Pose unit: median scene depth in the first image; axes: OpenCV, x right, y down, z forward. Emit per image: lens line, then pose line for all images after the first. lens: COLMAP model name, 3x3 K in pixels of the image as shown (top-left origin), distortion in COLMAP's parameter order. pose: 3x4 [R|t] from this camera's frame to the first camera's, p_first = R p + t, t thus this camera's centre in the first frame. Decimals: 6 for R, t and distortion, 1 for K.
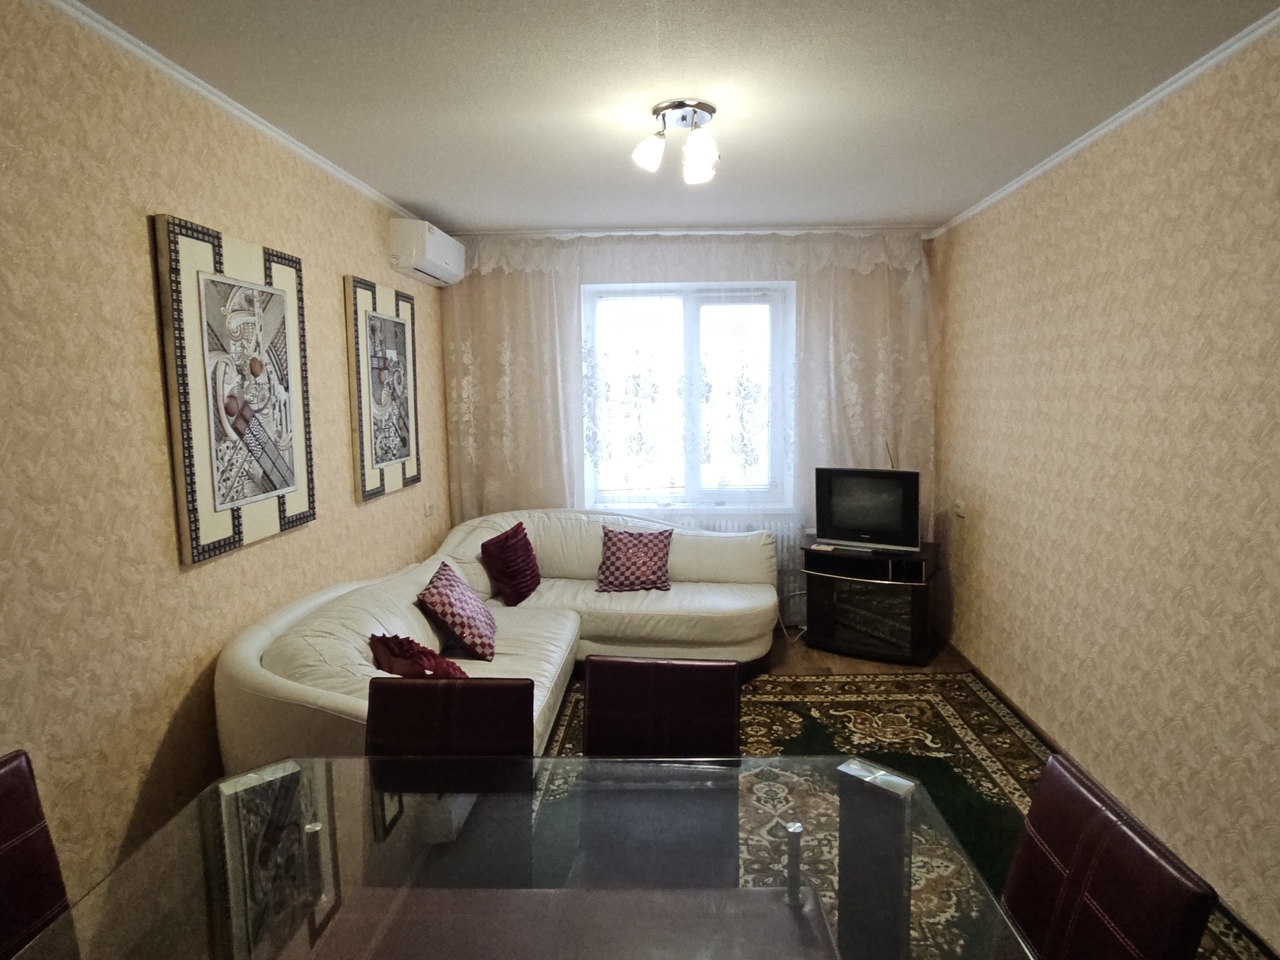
lens RADIAL K [[746.7, 0, 642.1], [0, 746.7, 480.6], [0, 0, 1]] dist [-0.006149, 0.004889]
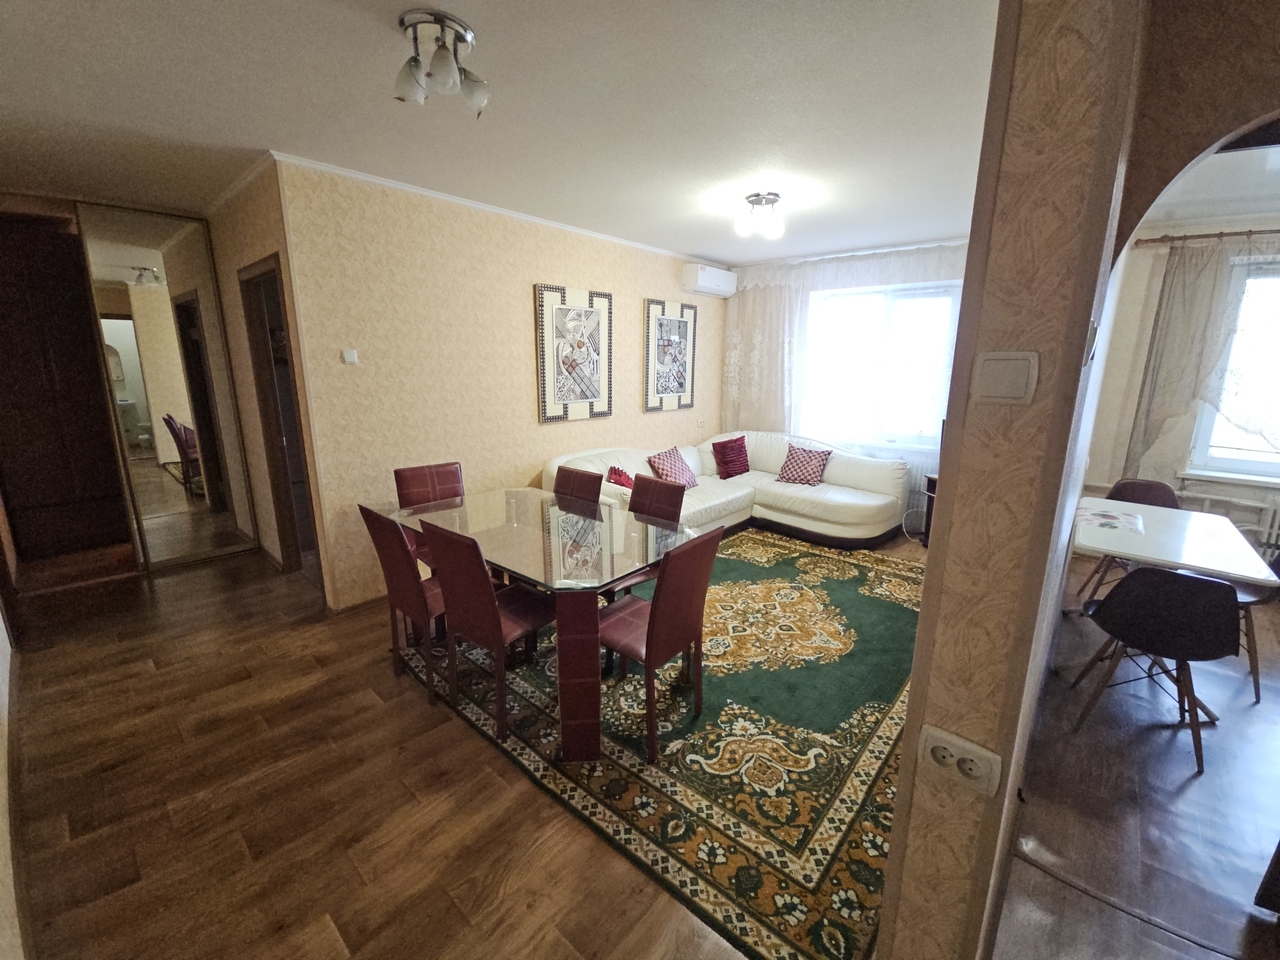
lens RADIAL K [[523.5, 0, 644.1], [0, 523.5, 472.9], [0, 0, 1]] dist [-0.001069, 0.000008]
pose [[0.784767, 0.146904, -0.602130, 0.459445], [-0.094313, 0.988495, 0.118248, 0.021735], [0.612574, -0.036009, 0.789593, -0.123249]]
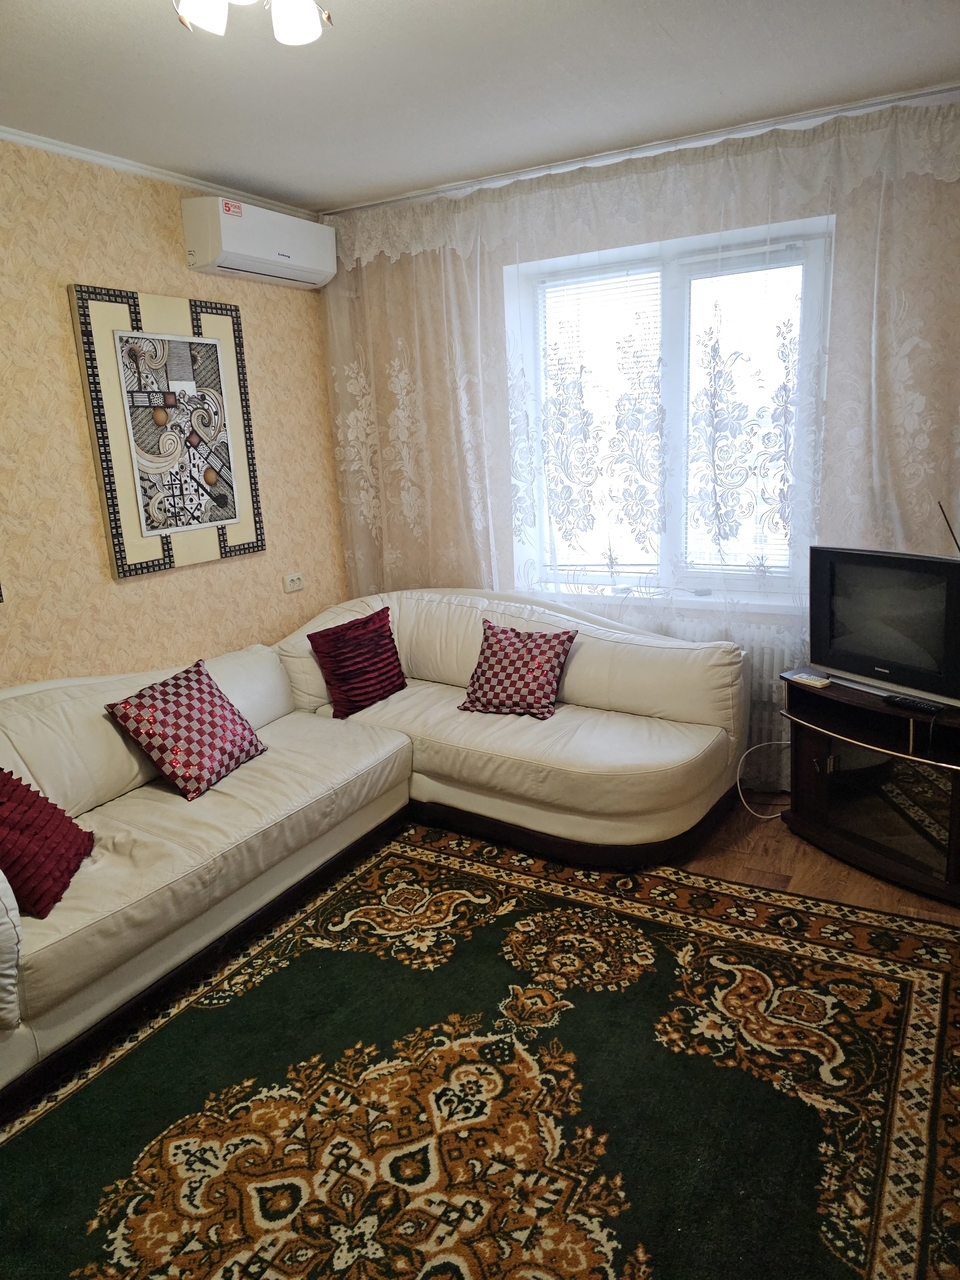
lens RADIAL K [[861.7, 0, 481.8], [0, 861.7, 639.1], [0, 0, 1]] dist [0.067971, -0.044446]
pose [[0.891370, 0.079243, -0.446296, 0.364189], [-0.019683, 0.990438, 0.136547, -0.038651], [0.452849, -0.112930, 0.884407, 0.303883]]
